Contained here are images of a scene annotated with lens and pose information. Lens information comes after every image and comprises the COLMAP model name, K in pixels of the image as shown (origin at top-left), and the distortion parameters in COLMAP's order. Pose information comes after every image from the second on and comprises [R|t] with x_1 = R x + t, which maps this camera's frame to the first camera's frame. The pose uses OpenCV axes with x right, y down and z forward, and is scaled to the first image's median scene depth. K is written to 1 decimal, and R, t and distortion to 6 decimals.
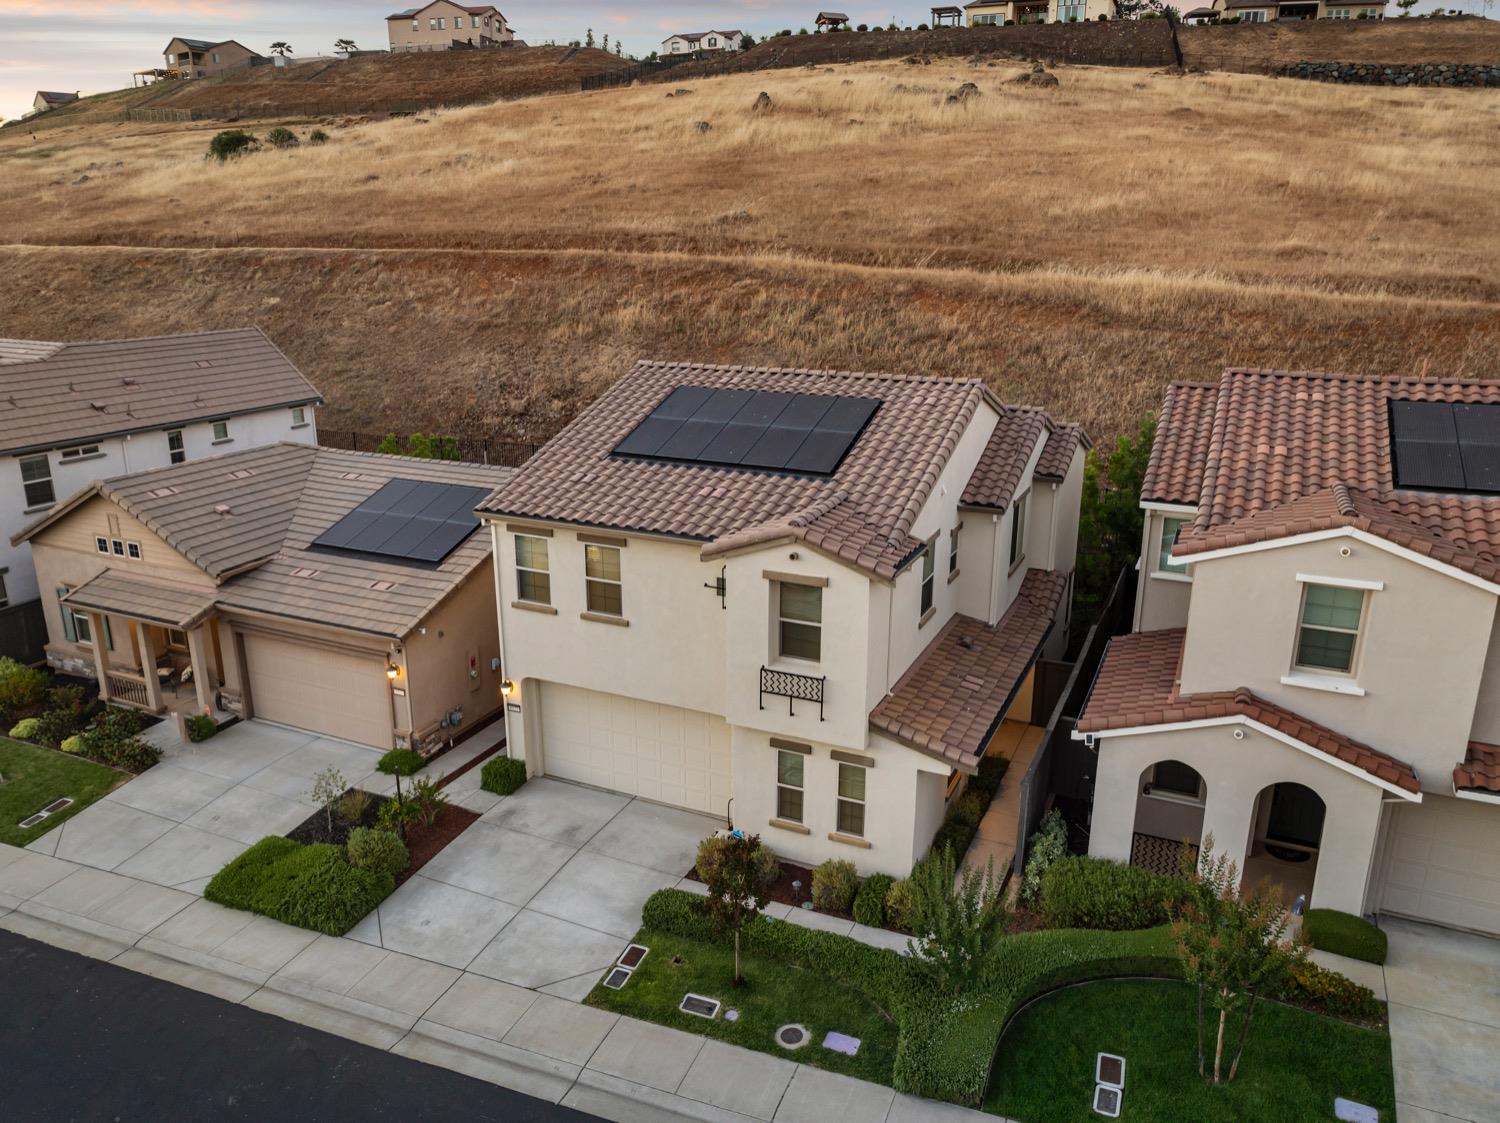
lens RADIAL K [[1098.5, 0, 745.8], [0, 1098.5, 549.1], [0, 0, 1]] dist [-0.005813, 0.008645]
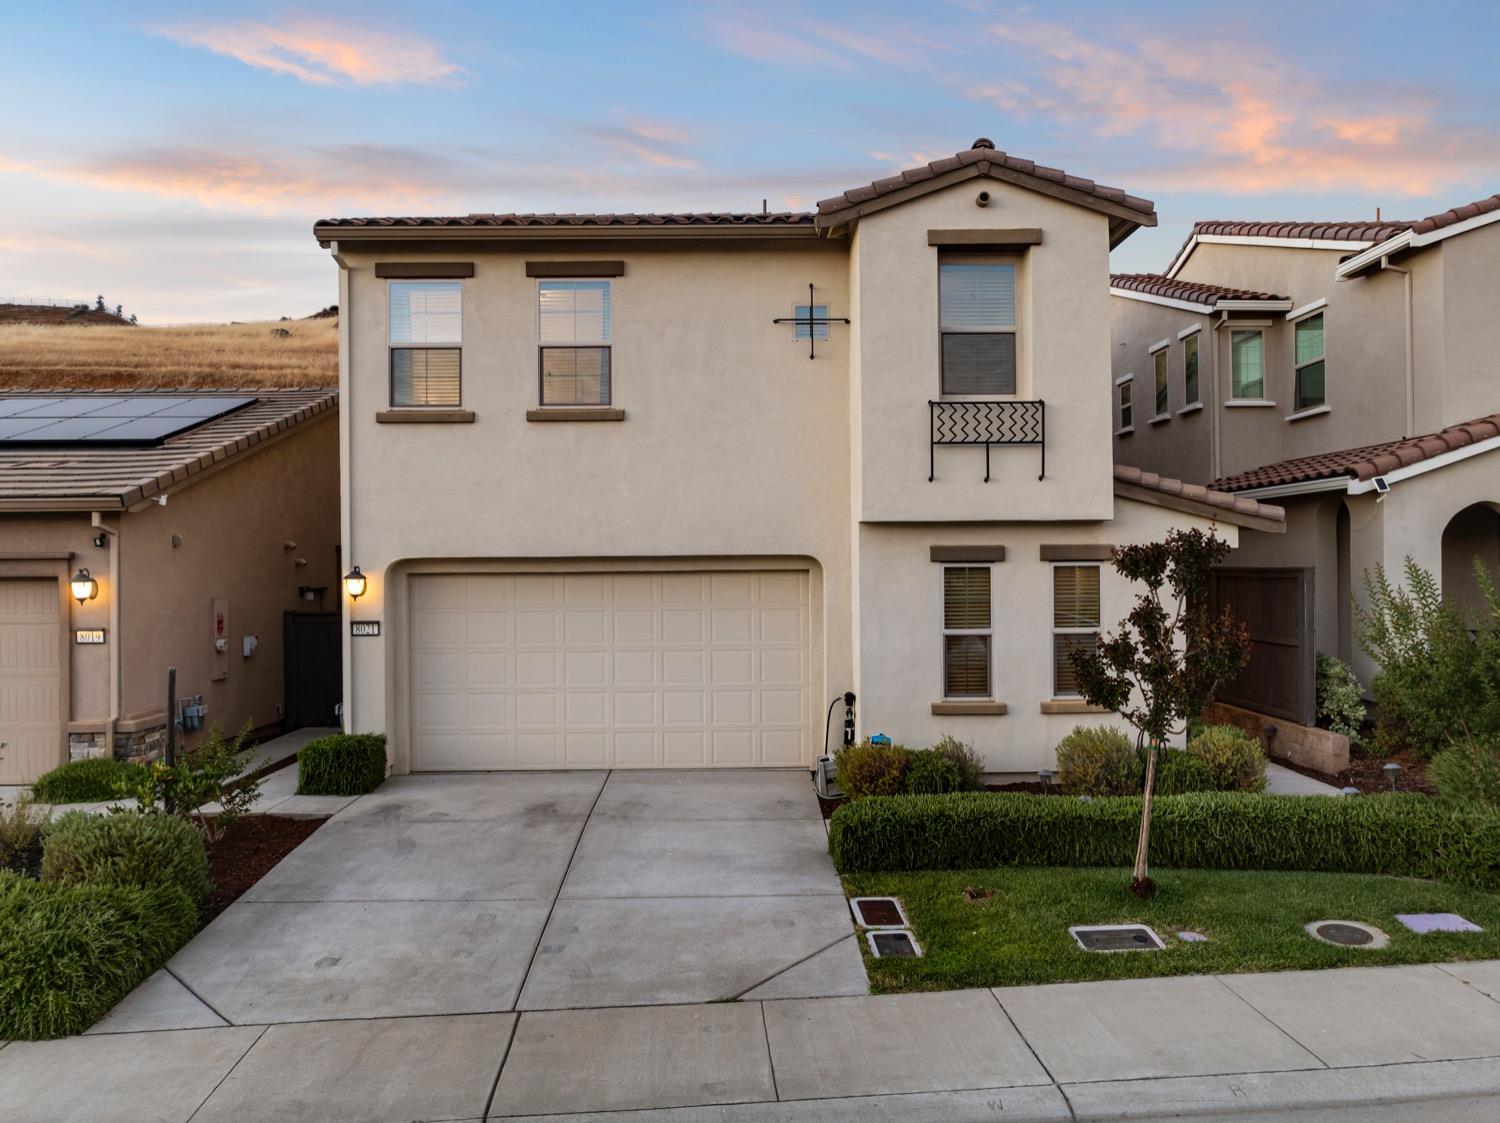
lens RADIAL K [[1050.7, 0, 748.1], [0, 1050.7, 559.0], [0, 0, 1]] dist [-0.011841, 0.018677]
pose [[0.902494, -0.012576, 0.430518, -0.261994], [0.132191, 0.959417, -0.249086, 0.262307], [-0.409914, 0.281710, 0.867531, 0.483189]]
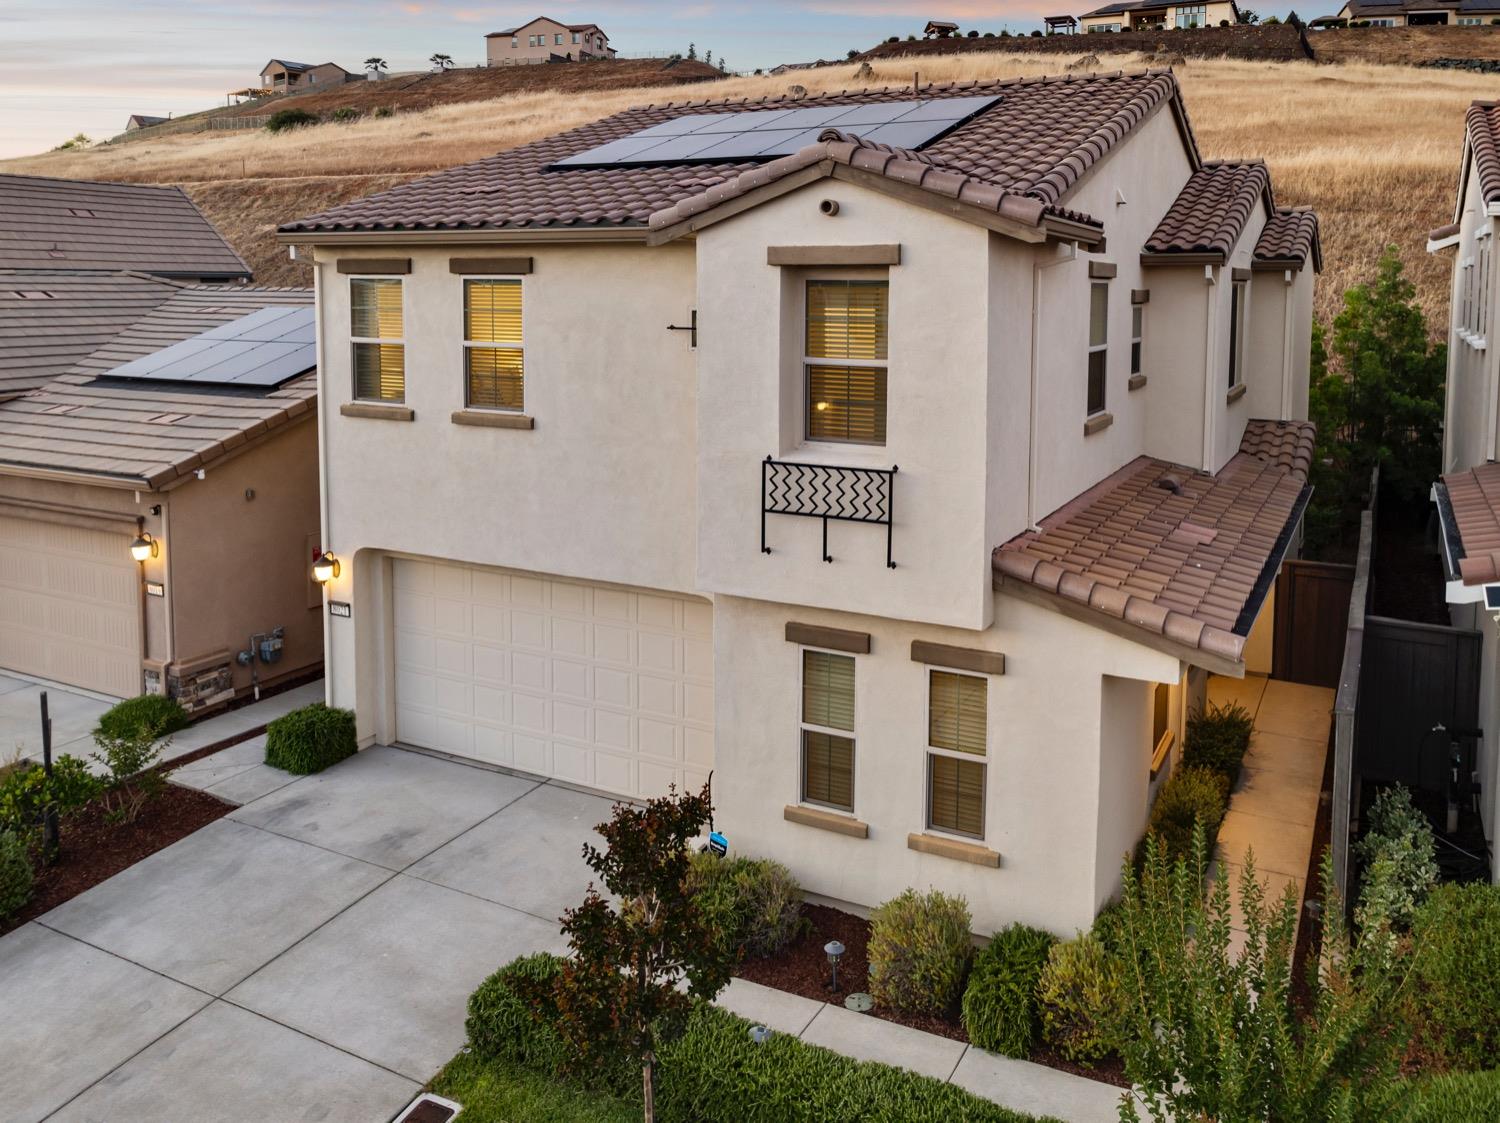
lens RADIAL K [[1159.4, 0, 841.0], [0, 1159.4, 377.6], [0, 0, 1]] dist [-0.004062, 0.007306]
pose [[0.999876, 0.007047, -0.014080, 0.045193], [-0.009730, 0.979607, -0.200687, 0.145471], [0.012378, 0.200799, 0.979554, 0.416621]]
